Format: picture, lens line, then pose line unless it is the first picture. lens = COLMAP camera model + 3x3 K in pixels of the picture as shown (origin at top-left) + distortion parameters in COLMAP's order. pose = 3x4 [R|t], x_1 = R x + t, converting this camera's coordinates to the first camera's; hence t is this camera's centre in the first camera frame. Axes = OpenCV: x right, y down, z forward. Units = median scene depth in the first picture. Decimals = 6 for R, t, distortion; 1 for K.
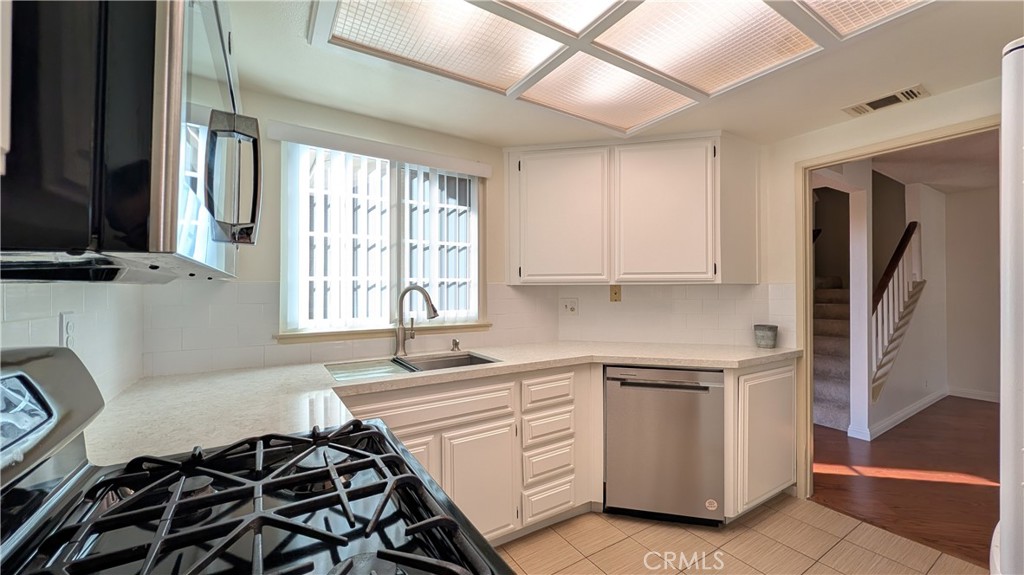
lens RADIAL K [[390.4, 0, 512.0], [0, 390.4, 287.5], [0, 0, 1]] dist [0.000120, 0.000119]
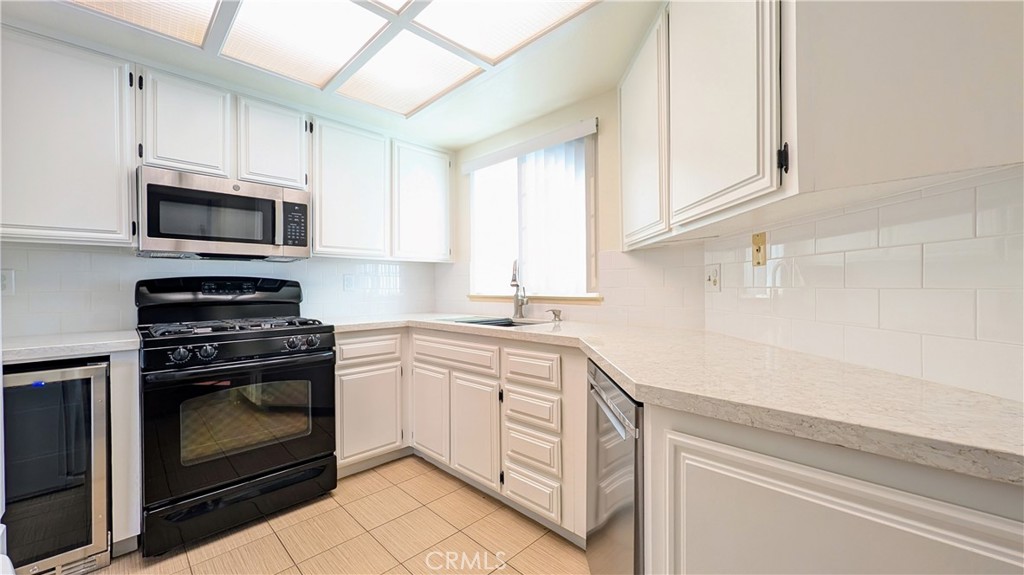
lens RADIAL K [[390.4, 0, 512.0], [0, 390.4, 287.5], [0, 0, 1]] dist [0.000120, 0.000119]
pose [[0.221265, 0.003314, -0.975208, 0.928585], [0.010733, 0.999925, 0.005833, 0.076312], [0.975155, -0.011758, 0.221213, 0.750463]]
